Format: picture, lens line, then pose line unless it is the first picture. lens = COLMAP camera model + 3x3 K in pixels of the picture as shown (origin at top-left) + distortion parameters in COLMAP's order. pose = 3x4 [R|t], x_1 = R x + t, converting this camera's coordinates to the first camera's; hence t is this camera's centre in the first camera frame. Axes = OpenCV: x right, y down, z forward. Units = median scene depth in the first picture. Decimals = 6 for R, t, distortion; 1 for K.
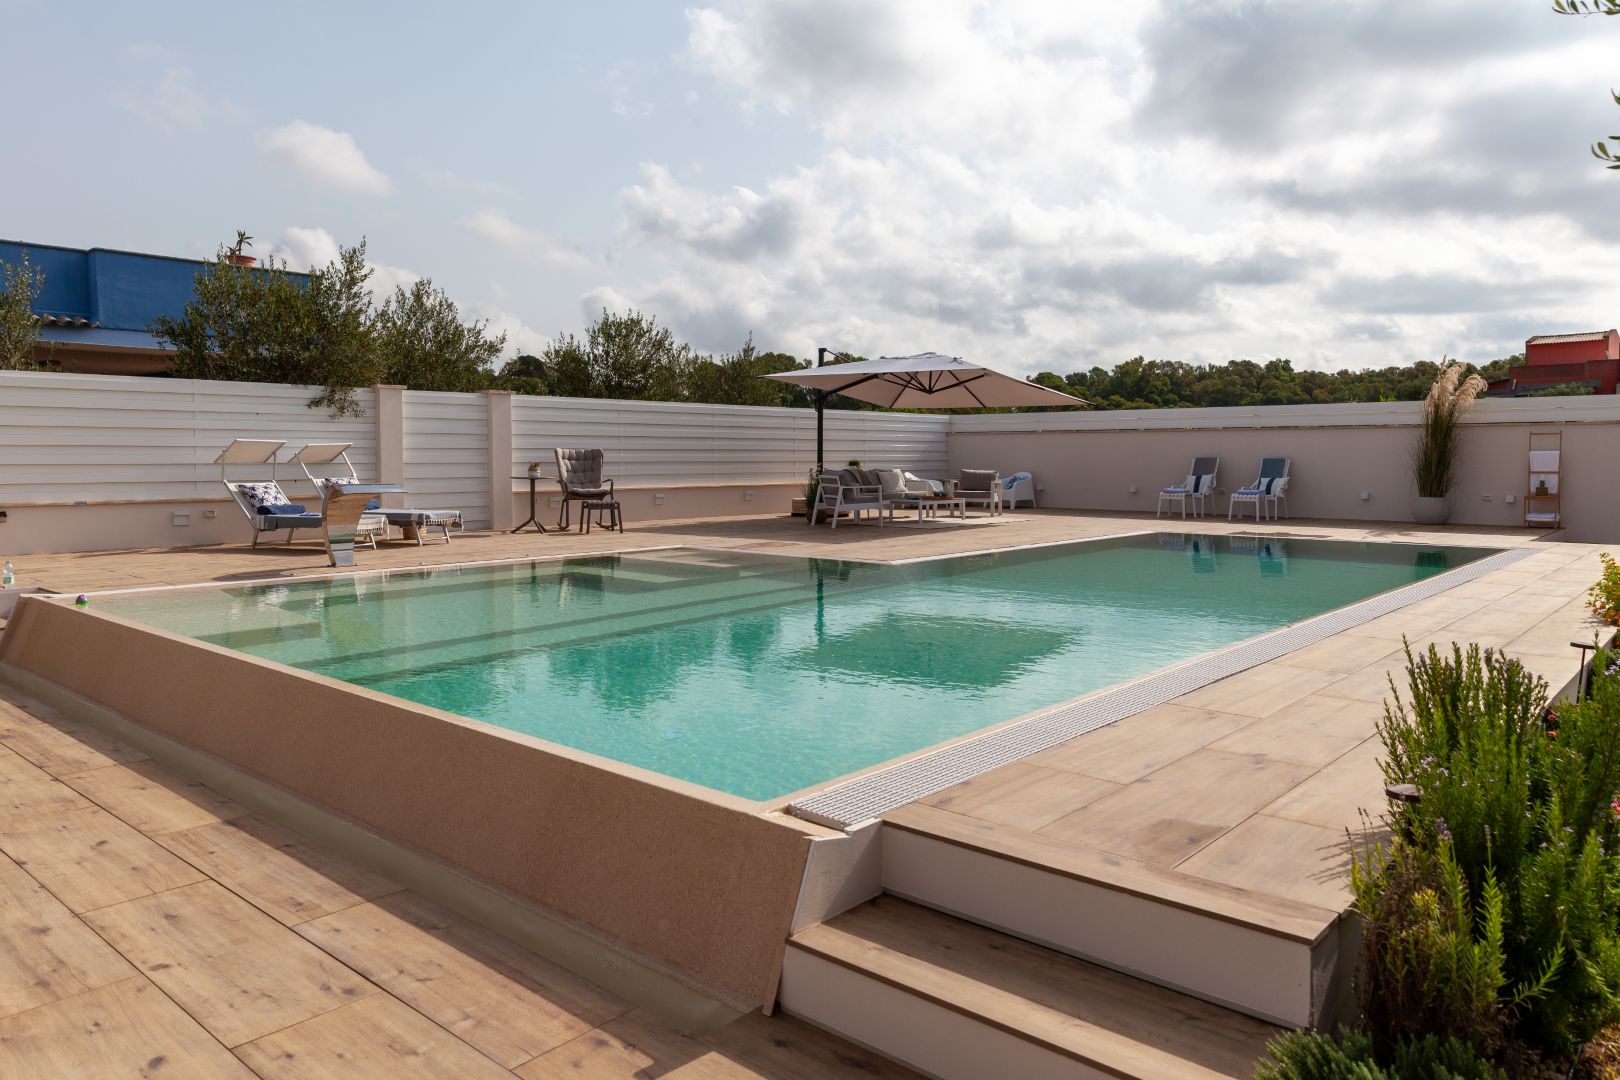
lens RADIAL K [[1114.0, 0, 810.0], [0, 1114.0, 540.0], [0, 0, 1]] dist [0.016369, -0.001810]
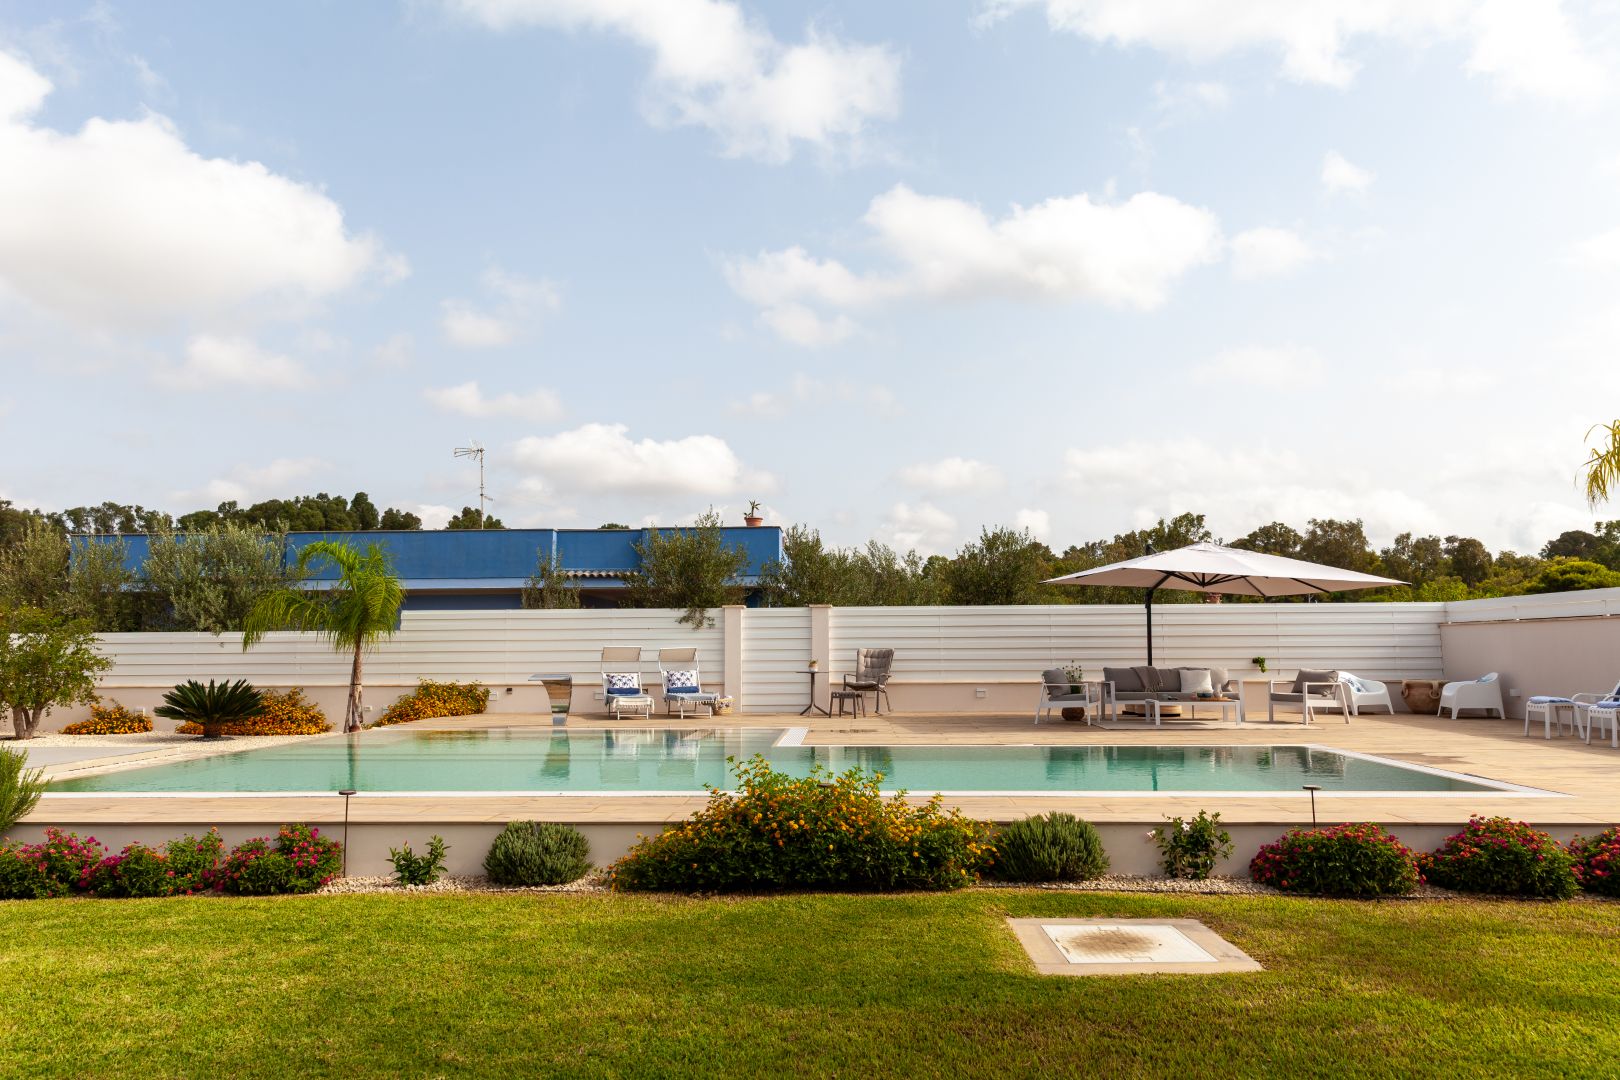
lens RADIAL K [[1114.0, 0, 810.0], [0, 1114.0, 540.0], [0, 0, 1]] dist [0.016369, -0.001810]
pose [[0.601623, -0.087021, -0.794026, 0.659182], [-0.054867, 0.987198, -0.149764, -0.012582], [0.796894, 0.133667, 0.589147, 0.203942]]
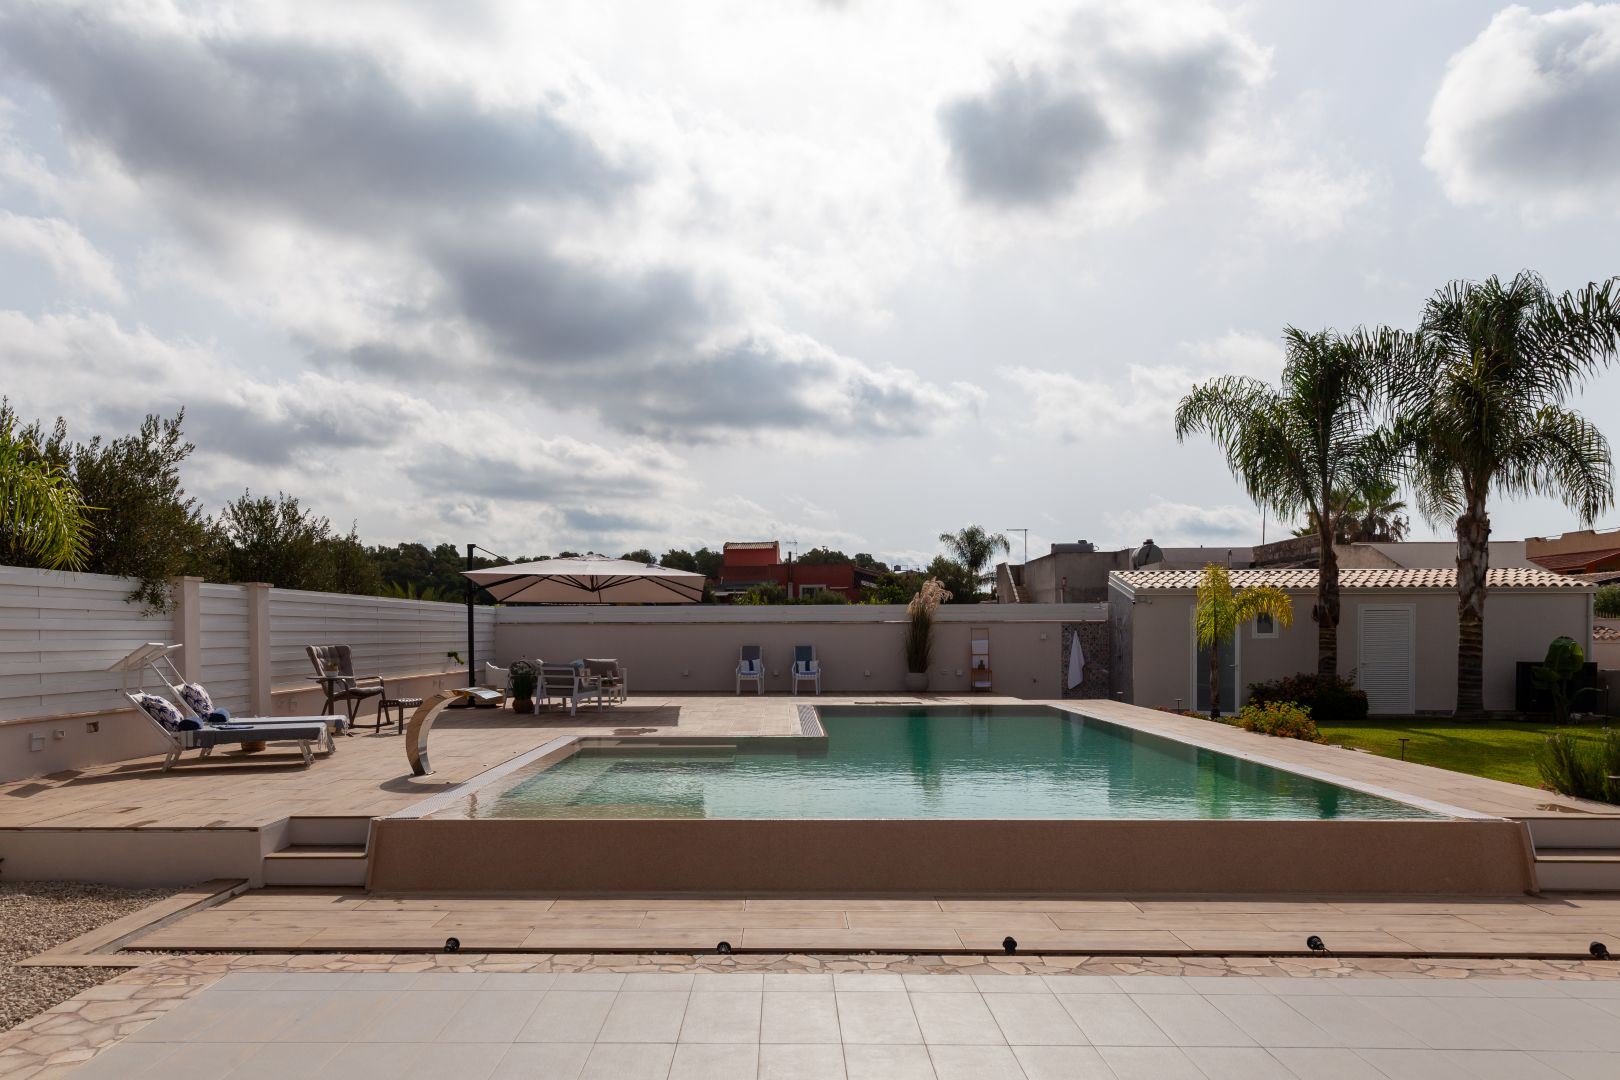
lens RADIAL K [[1114.0, 0, 810.0], [0, 1114.0, 540.0], [0, 0, 1]] dist [0.016369, -0.001810]
pose [[0.755193, 0.051588, 0.653469, -0.488317], [0.054264, 0.988556, -0.140753, -0.013724], [-0.653252, 0.141756, 0.743752, 0.015435]]
